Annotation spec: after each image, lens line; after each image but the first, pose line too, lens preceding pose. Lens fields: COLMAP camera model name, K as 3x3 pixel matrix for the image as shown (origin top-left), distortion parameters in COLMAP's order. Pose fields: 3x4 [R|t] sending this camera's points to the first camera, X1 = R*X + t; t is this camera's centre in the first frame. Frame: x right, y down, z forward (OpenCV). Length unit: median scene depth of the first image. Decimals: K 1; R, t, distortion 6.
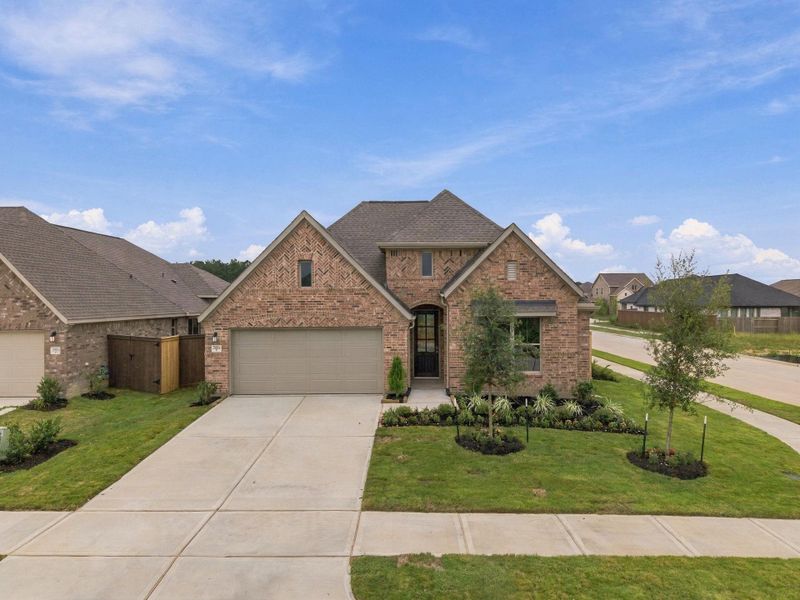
lens RADIAL K [[534.7, 0, 400.7], [0, 534.7, 300.8], [0, 0, 1]] dist [0.012307, -0.013199]
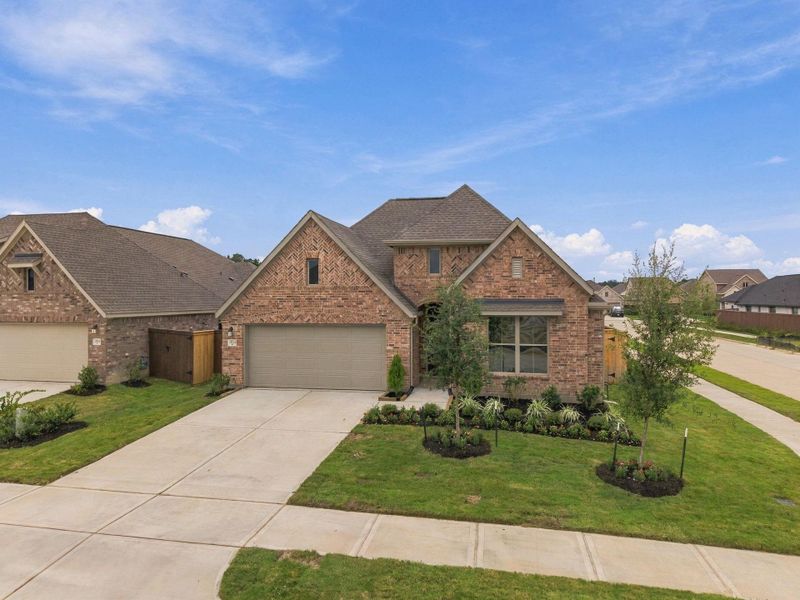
lens RADIAL K [[534.7, 0, 401.1], [0, 534.7, 305.2], [0, 0, 1]] dist [0.012307, -0.013199]
pose [[0.983966, 0.007439, -0.178202, 0.175218], [-0.005052, 0.999891, 0.013849, -0.001534], [0.178286, -0.012727, 0.983896, 0.021605]]
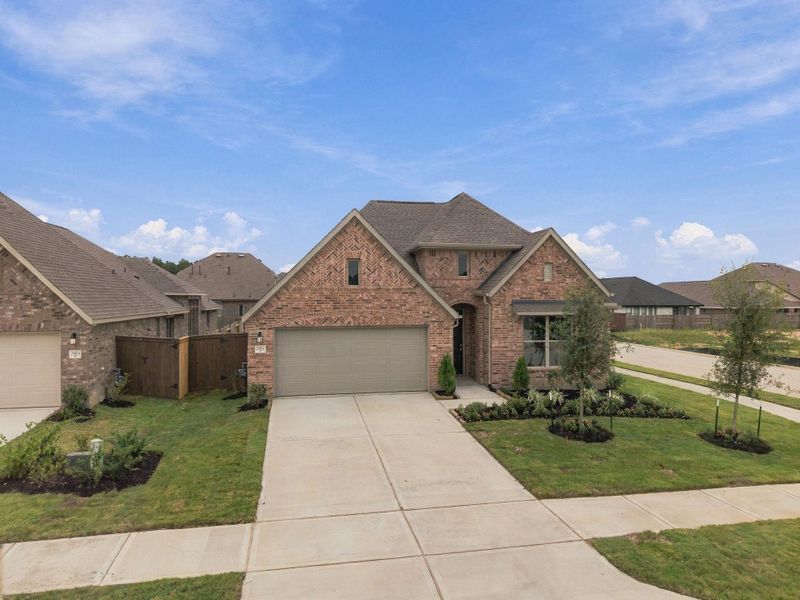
lens RADIAL K [[534.7, 0, 399.9], [0, 534.7, 297.2], [0, 0, 1]] dist [0.012307, -0.013199]
pose [[0.977704, 0.005383, 0.209917, -0.307492], [-0.004511, 0.999979, -0.004632, -0.000083], [-0.209938, 0.003582, 0.977708, 0.013678]]
